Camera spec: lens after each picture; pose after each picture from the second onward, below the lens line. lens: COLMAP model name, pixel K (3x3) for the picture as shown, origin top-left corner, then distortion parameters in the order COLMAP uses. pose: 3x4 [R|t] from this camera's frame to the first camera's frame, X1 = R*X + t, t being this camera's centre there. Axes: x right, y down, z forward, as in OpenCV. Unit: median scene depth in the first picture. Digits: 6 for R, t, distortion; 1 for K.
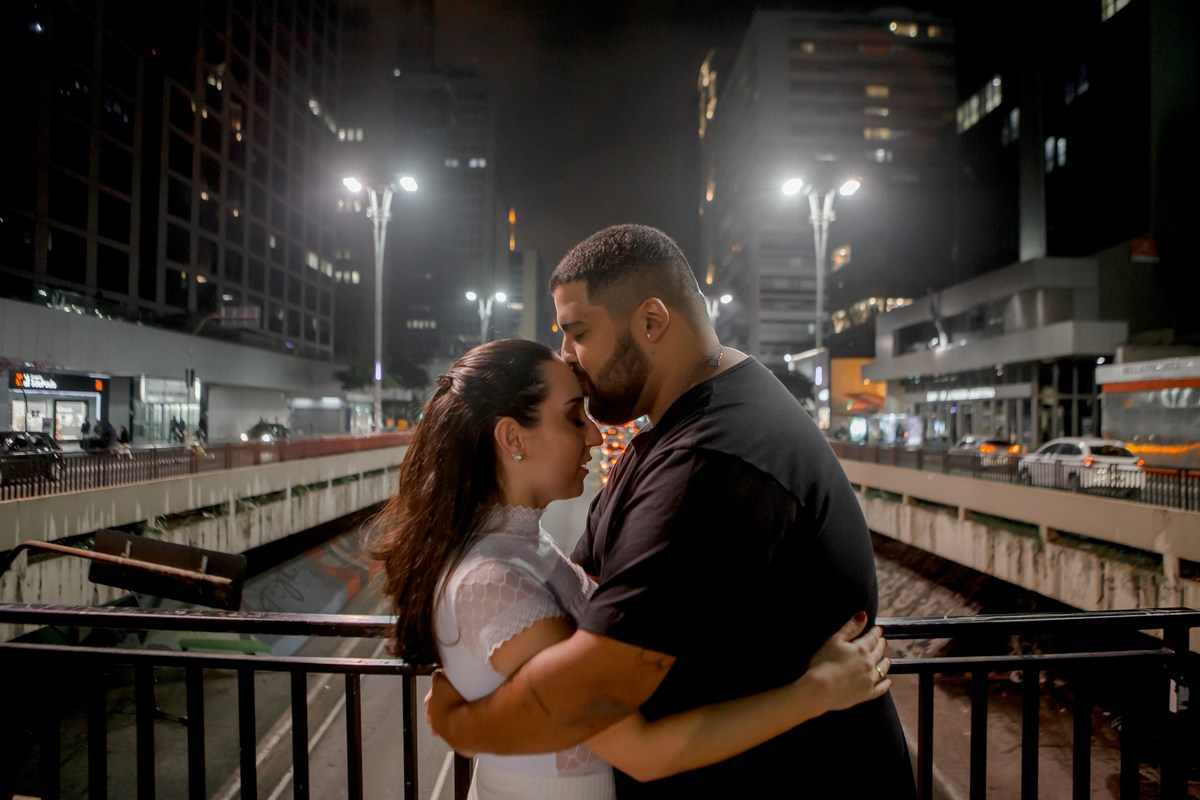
lens RADIAL K [[863.0, 0, 608.9], [0, 863.0, 400.8], [0, 0, 1]] dist [-0.108540, 0.100475]
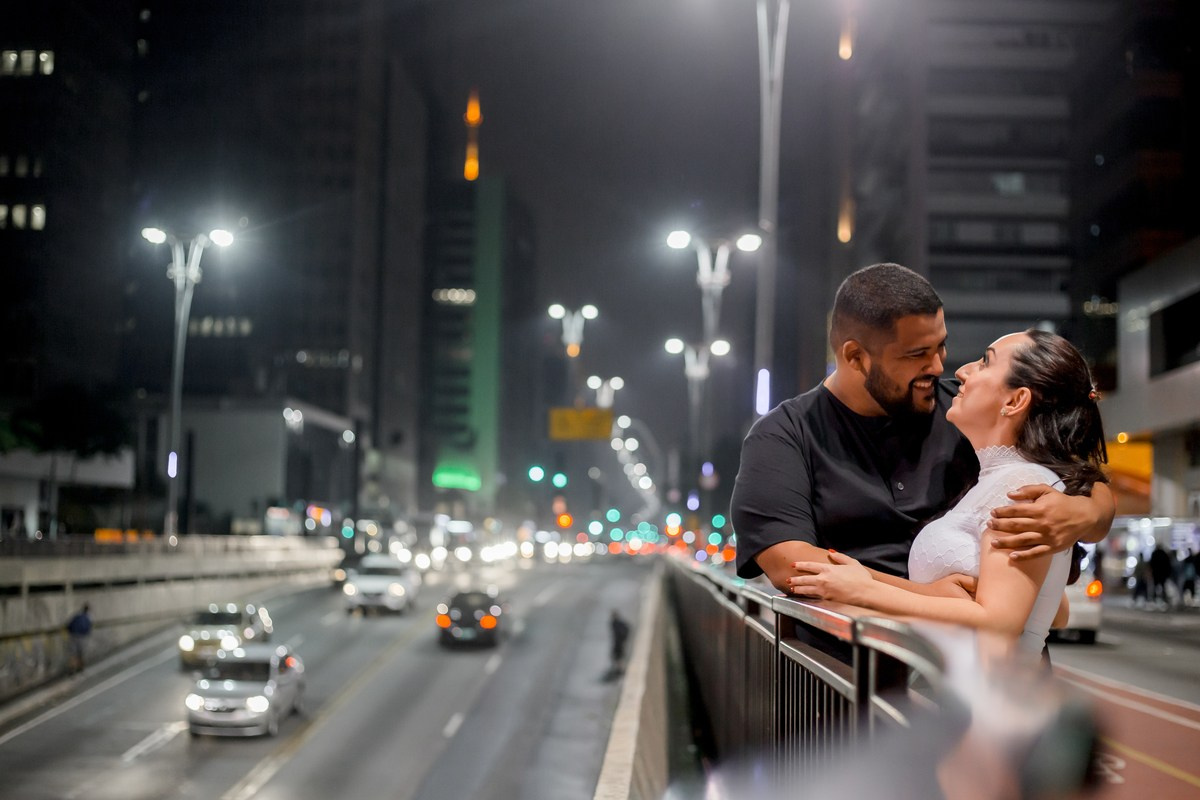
lens RADIAL K [[1813.3, 0, 597.5], [0, 1813.3, 390.3], [0, 0, 1]] dist [-0.083212, -0.166169]
pose [[0.998319, 0.005545, -0.057696, 0.131604], [-0.009123, 0.998038, -0.061941, 0.011976], [0.057239, 0.062363, 0.996411, 0.133993]]
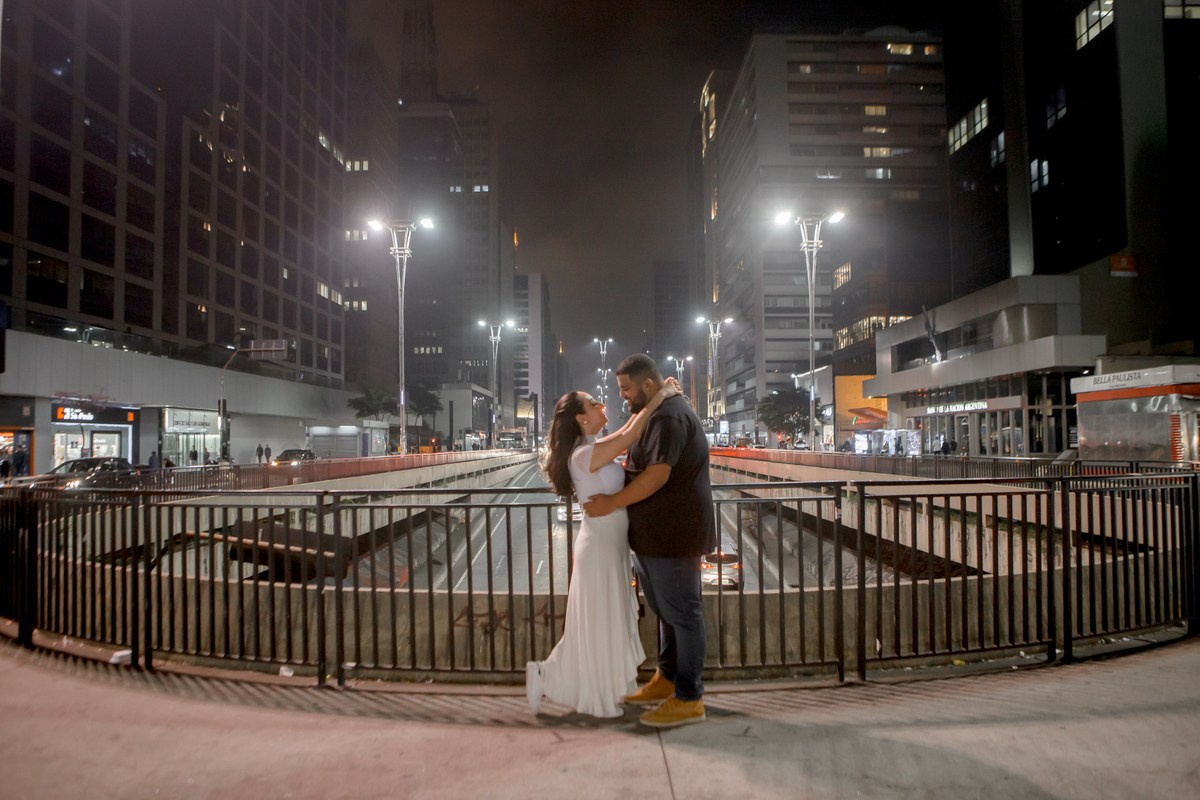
lens RADIAL K [[877.5, 0, 609.3], [0, 877.5, 402.7], [0, 0, 1]] dist [-0.109015, 0.104184]
pose [[0.999715, -0.022400, -0.008300, -0.000259], [0.022204, 0.999488, -0.023050, 0.001569], [0.008812, 0.022859, 0.999700, -0.056257]]
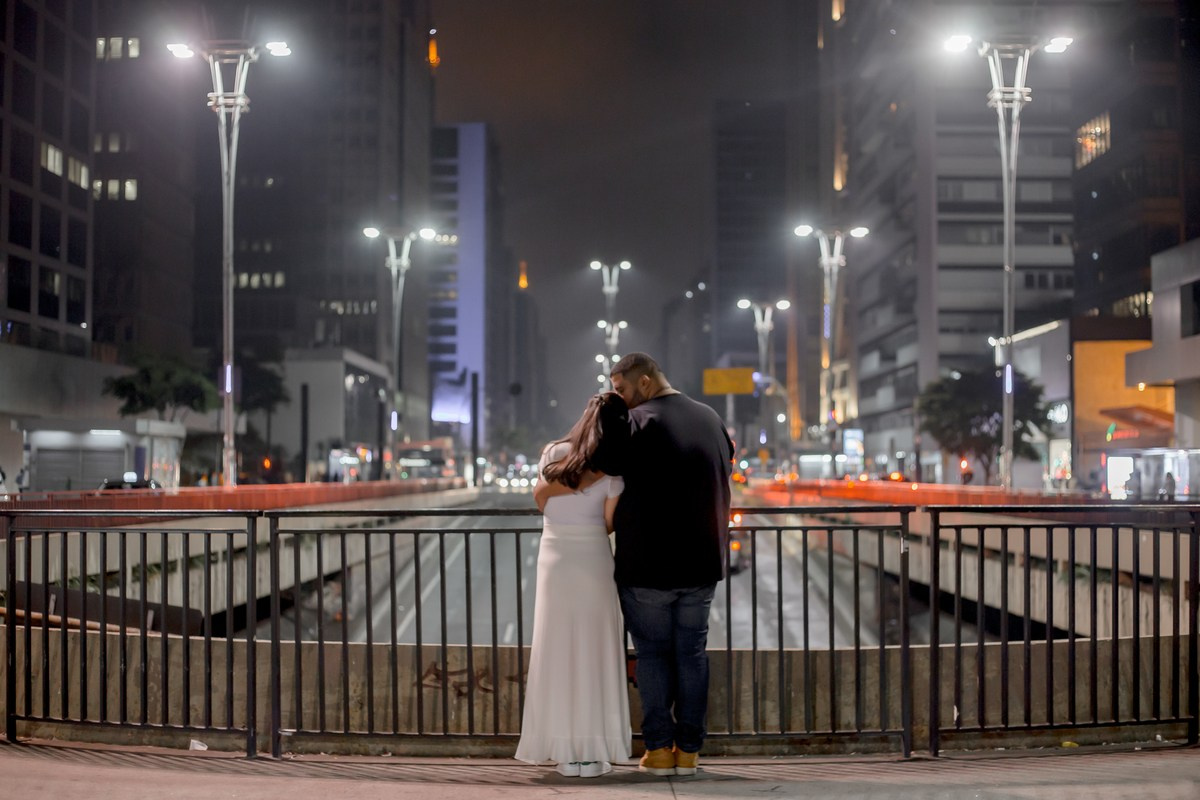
lens RADIAL K [[1813.3, 0, 597.5], [0, 1813.3, 390.3], [0, 0, 1]] dist [-0.083212, -0.166169]
pose [[0.999702, -0.011127, -0.021725, 0.000385], [0.010635, 0.999687, -0.022652, 0.001739], [0.021971, 0.022415, 0.999507, -0.113880]]
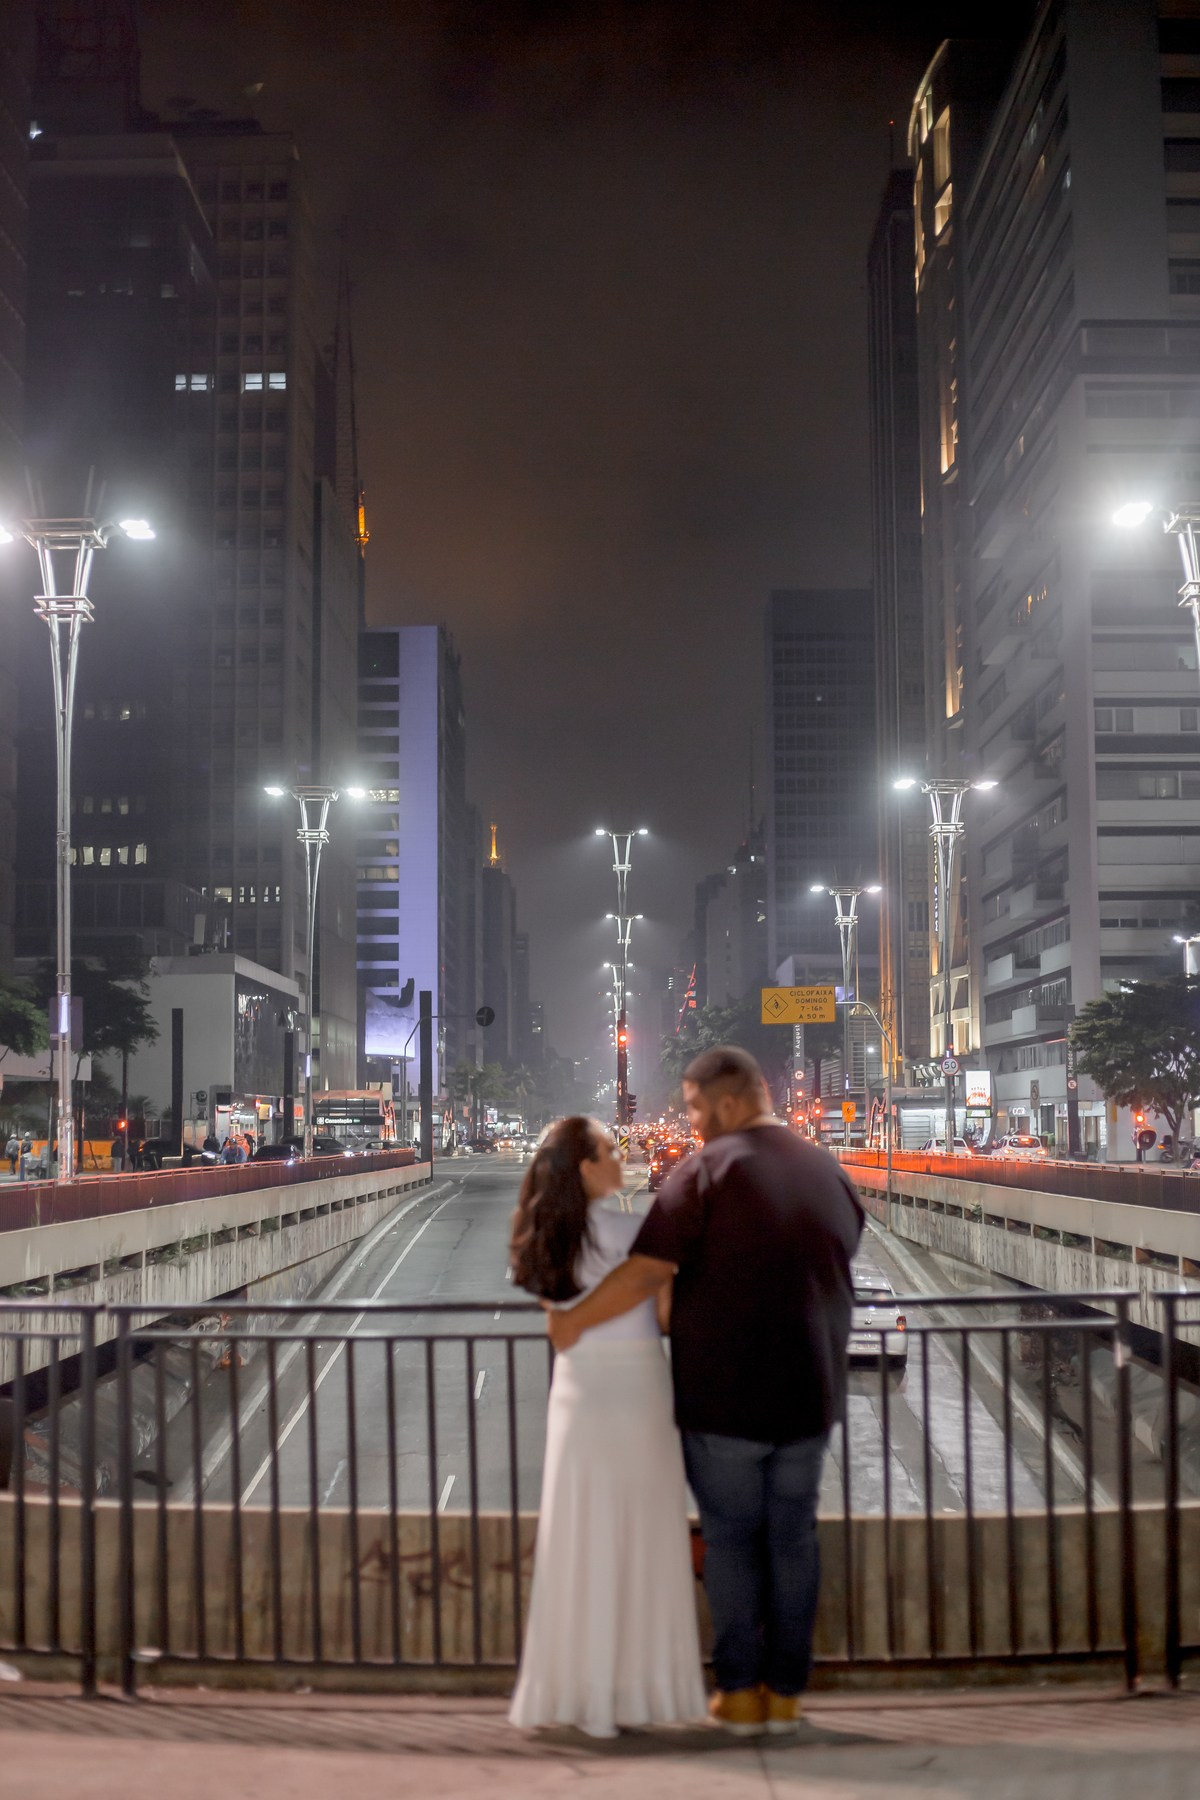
lens RADIAL K [[2627.1, 0, 600.0], [0, 2627.1, 896.2], [0, 0, 1]] dist [-0.085596, -0.123341]
pose [[0.999575, -0.019348, -0.021810, -0.001403], [0.017884, 0.997697, -0.065425, -0.003782], [0.023026, 0.065007, 0.997619, -0.102103]]
